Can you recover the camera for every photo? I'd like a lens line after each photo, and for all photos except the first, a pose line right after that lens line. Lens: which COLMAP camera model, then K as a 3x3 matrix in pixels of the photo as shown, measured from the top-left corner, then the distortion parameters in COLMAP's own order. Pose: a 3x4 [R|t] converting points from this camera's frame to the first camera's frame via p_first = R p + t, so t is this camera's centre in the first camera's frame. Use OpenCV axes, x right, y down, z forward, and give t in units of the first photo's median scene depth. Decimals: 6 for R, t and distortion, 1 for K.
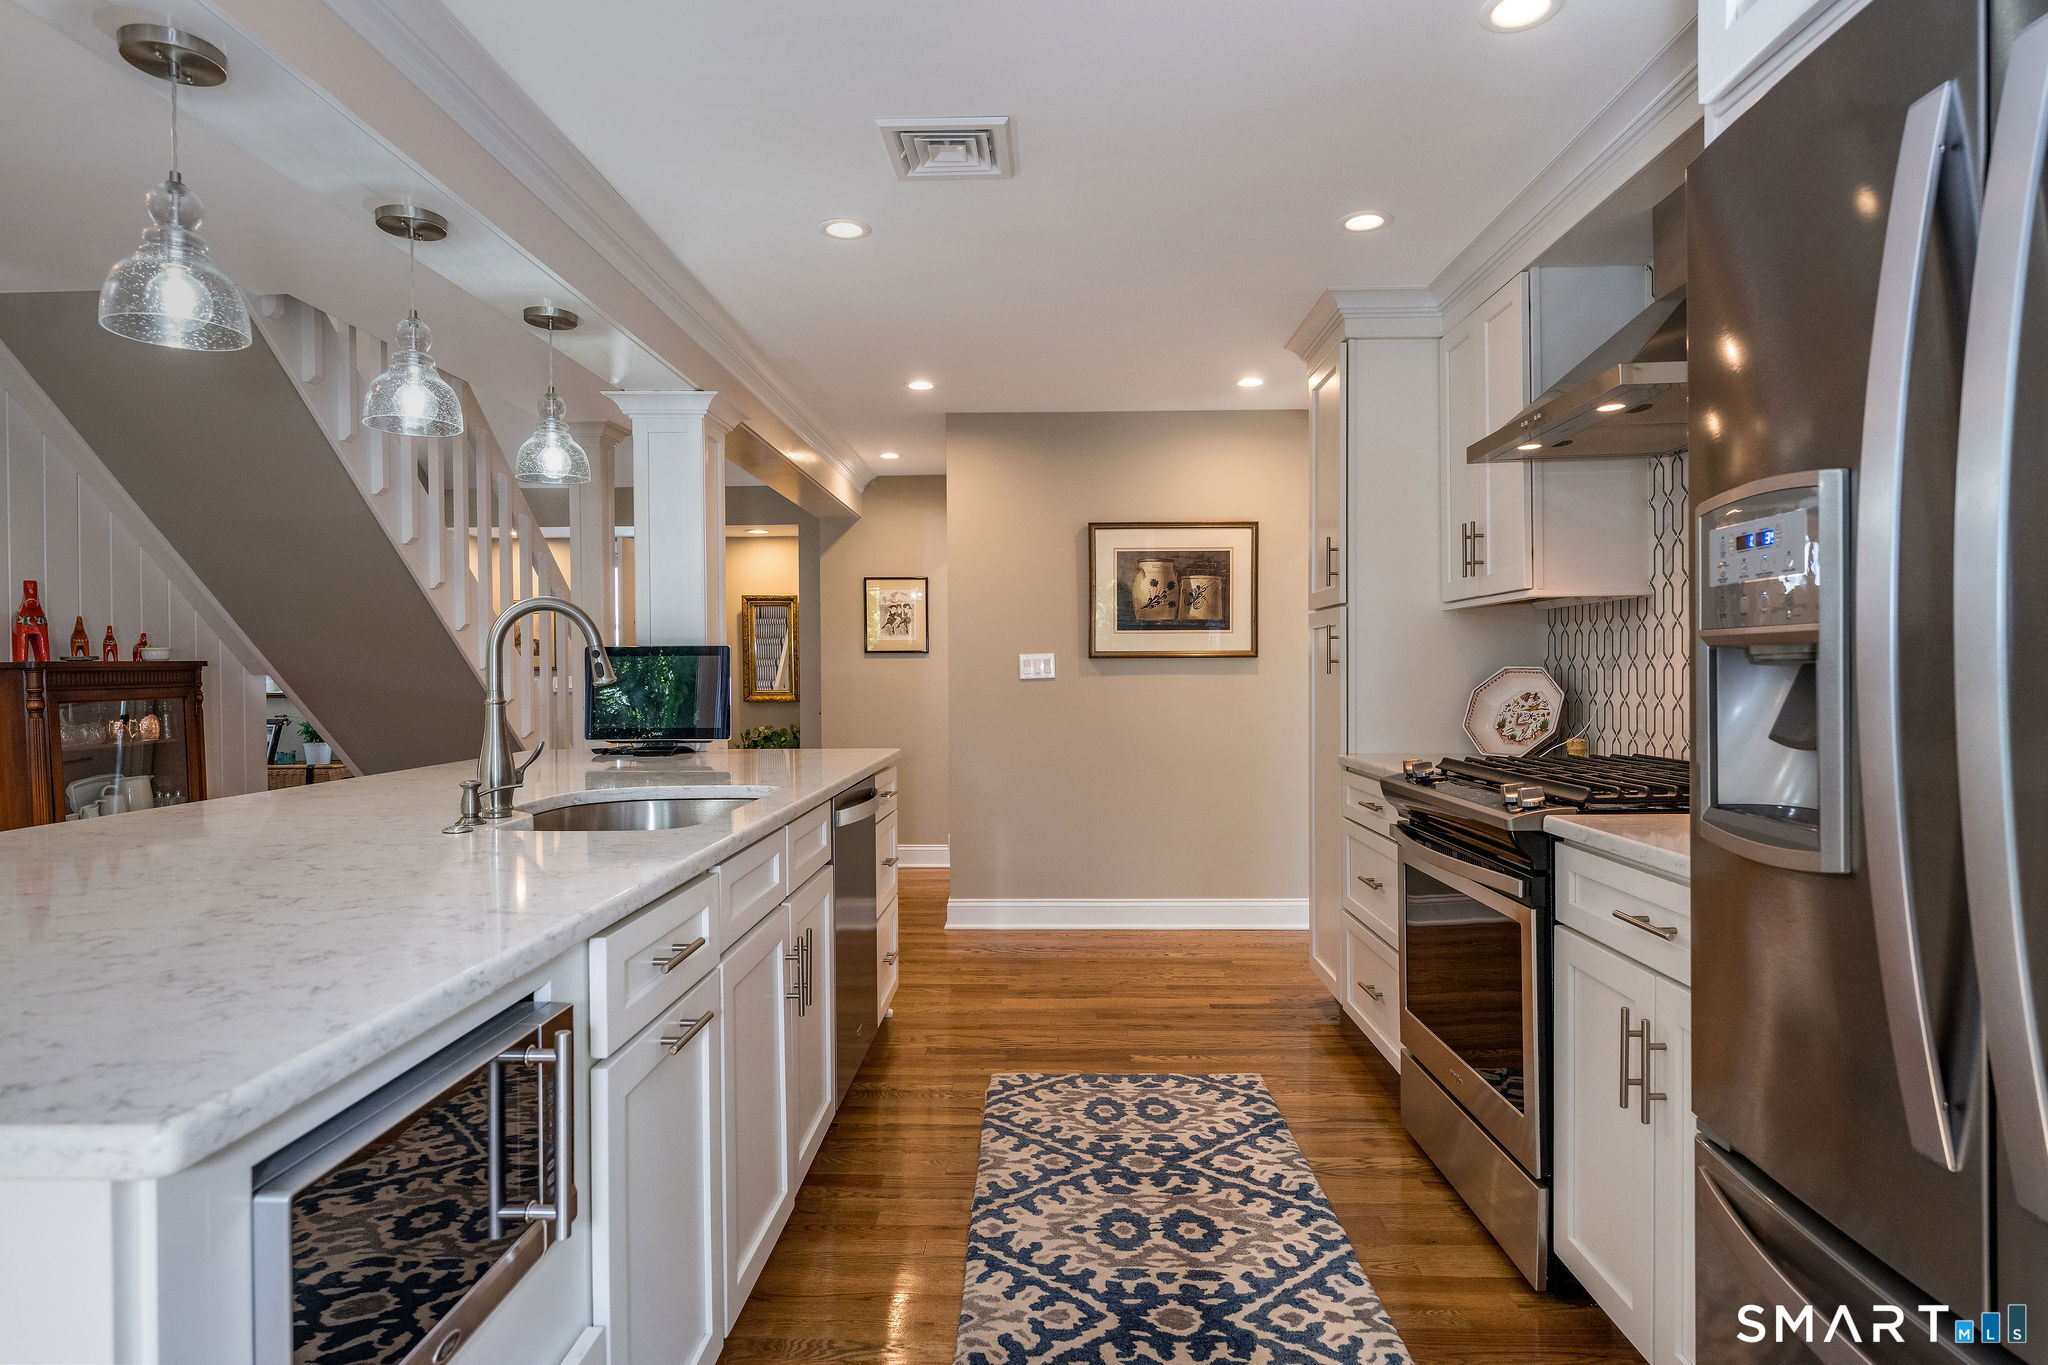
lens RADIAL K [[1100.8, 0, 1027.1], [0, 1100.8, 678.3], [0, 0, 1]] dist [0.000224, -0.005188]
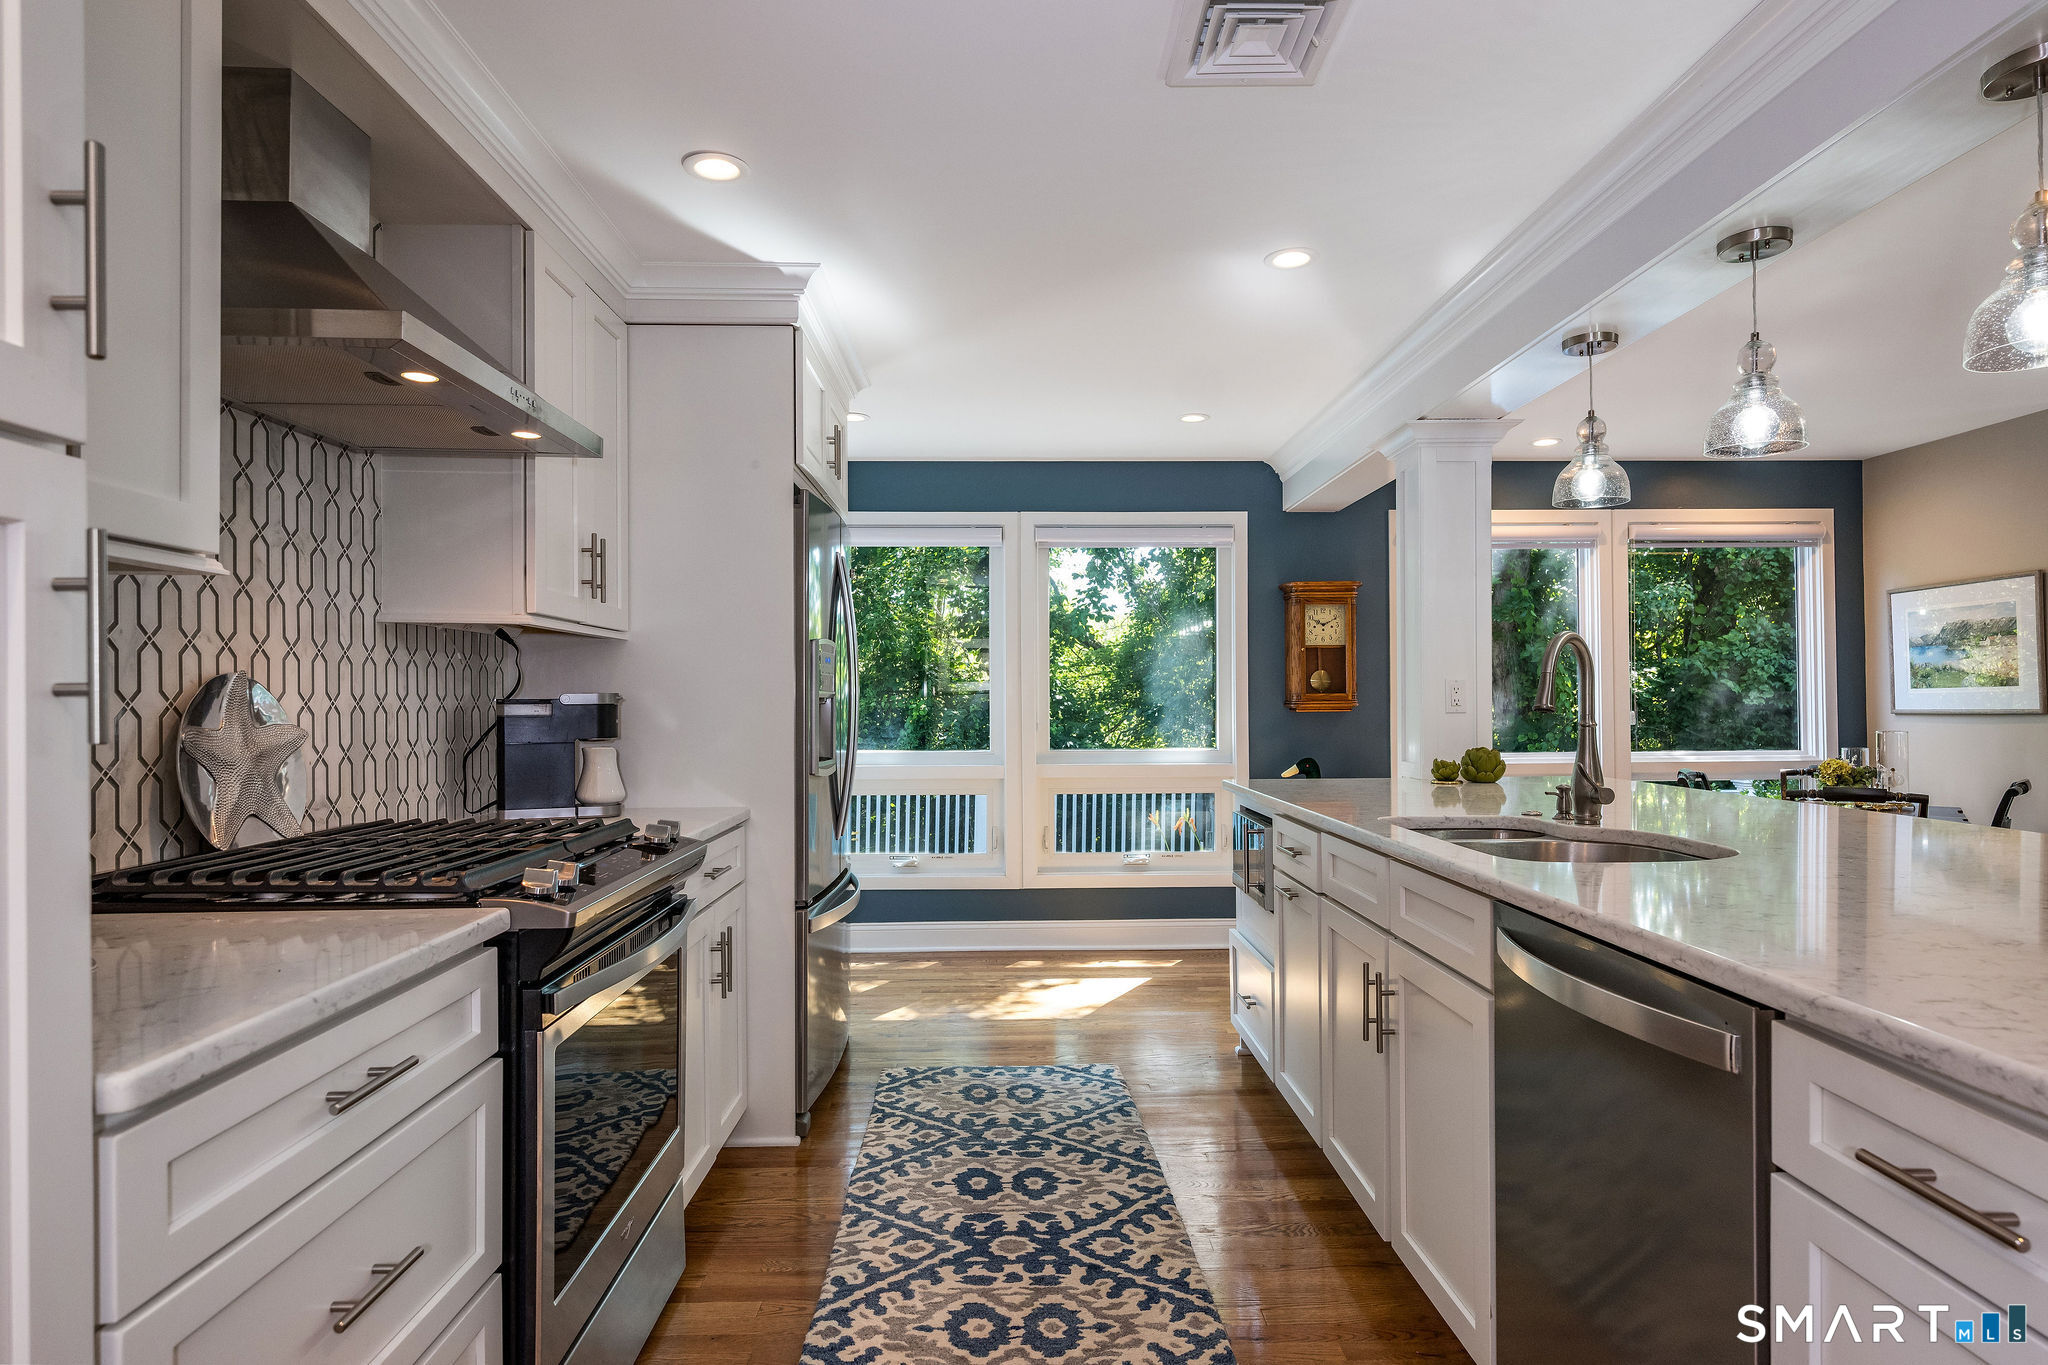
lens RADIAL K [[1100.8, 0, 1027.8], [0, 1100.8, 691.8], [0, 0, 1]] dist [0.000224, -0.005188]
pose [[-0.998779, 0.013687, -0.047468, 0.125034], [0.013651, 0.999906, 0.001082, -0.017644], [0.047478, 0.000433, -0.998872, 1.653312]]
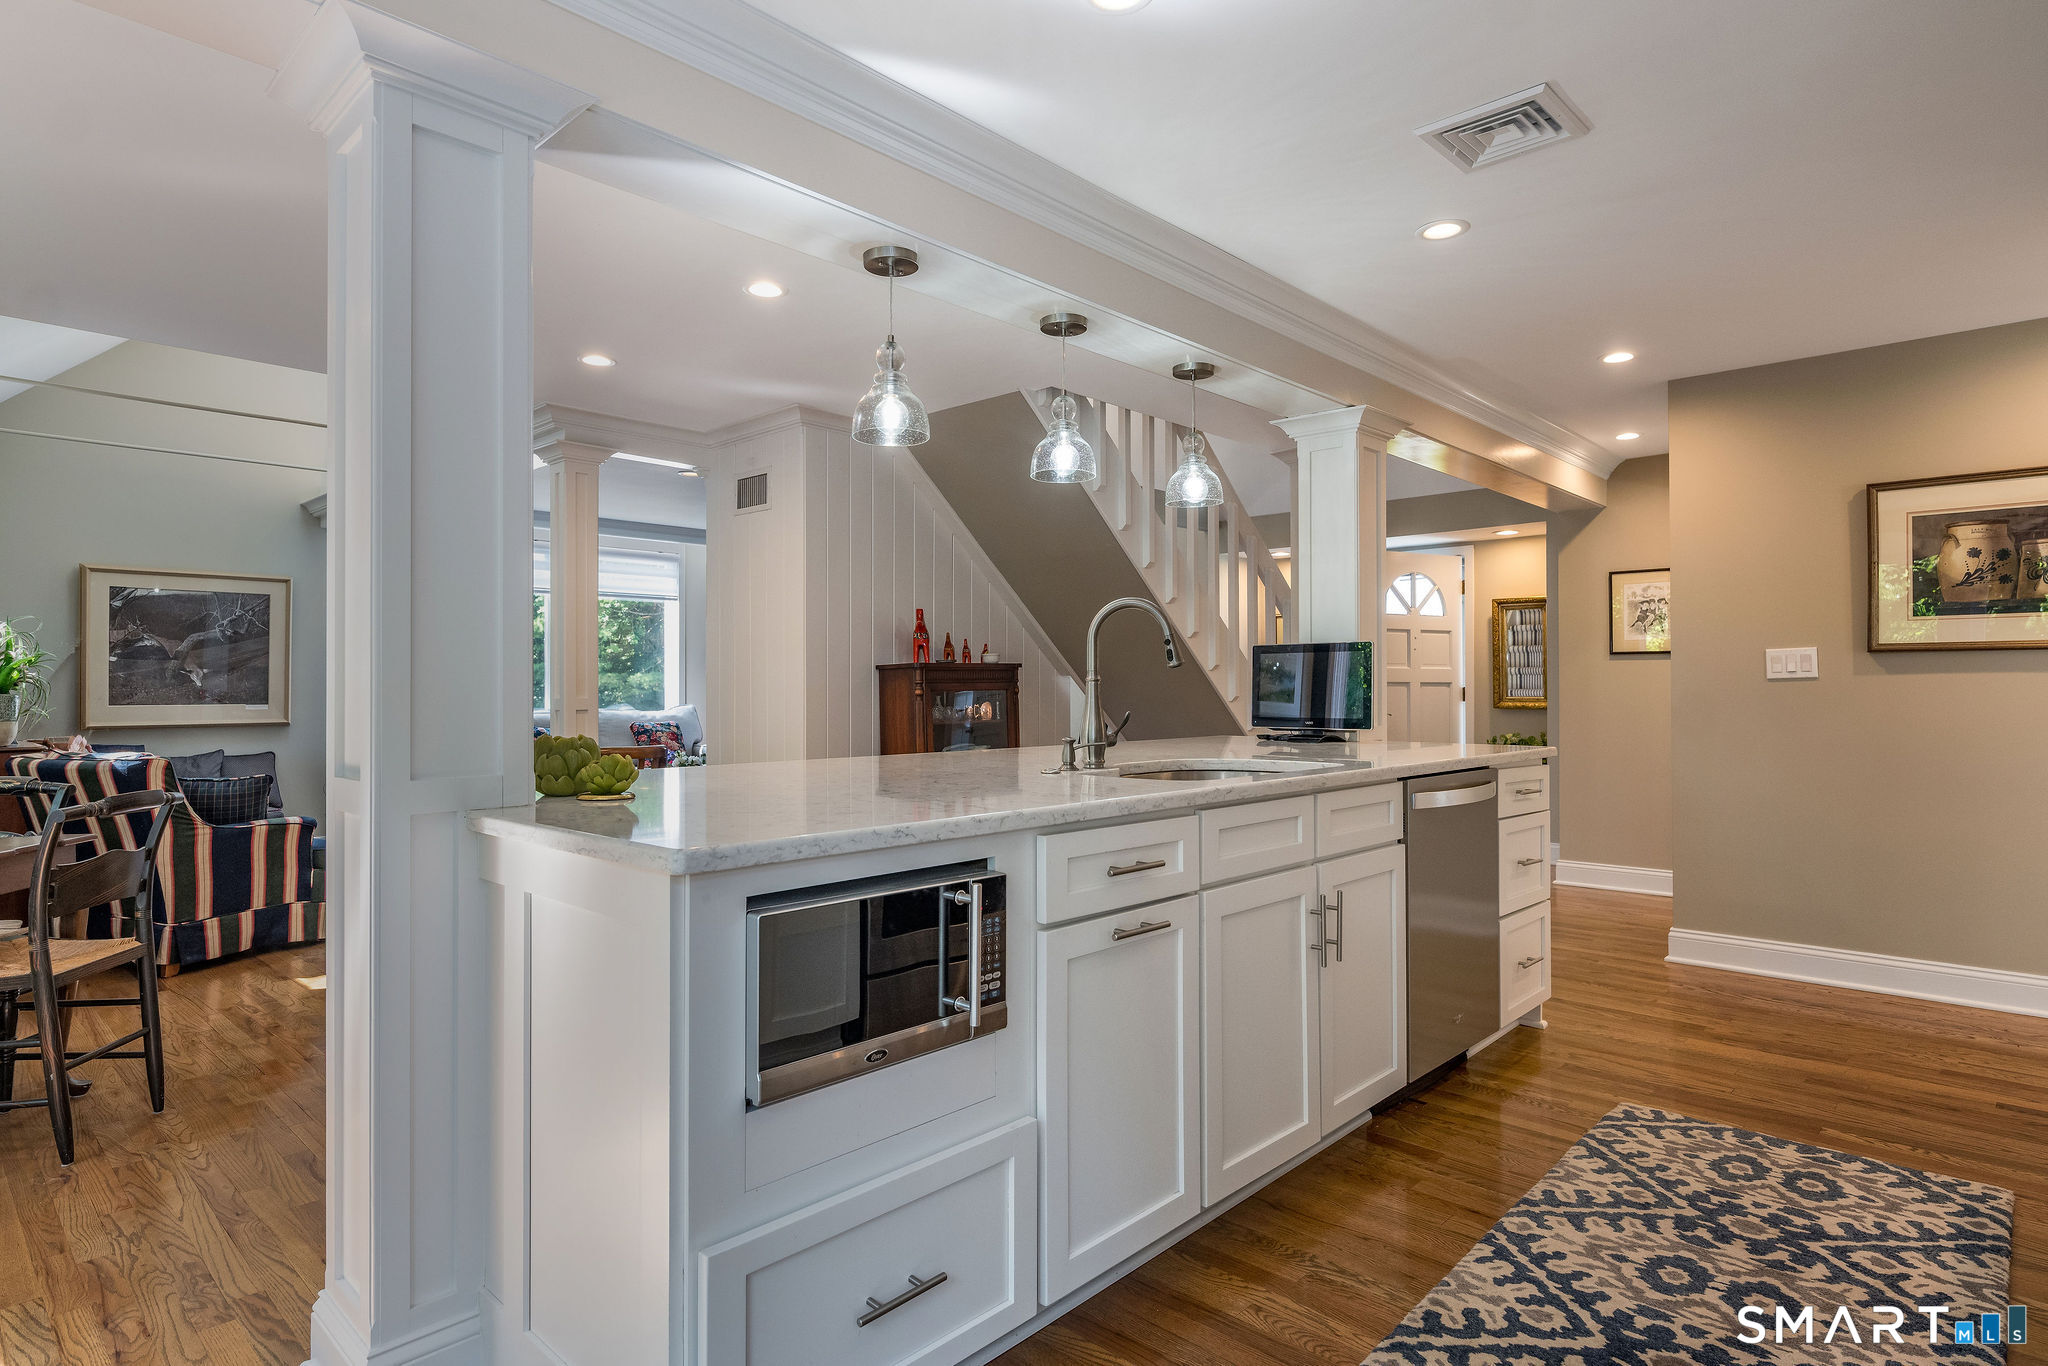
lens RADIAL K [[1100.8, 0, 1018.8], [0, 1100.8, 673.6], [0, 0, 1]] dist [0.000224, -0.005188]
pose [[0.742484, -0.003649, -0.669854, 0.253973], [-0.008444, 0.999855, -0.014806, 0.026758], [0.669811, 0.016650, 0.742345, -0.022033]]
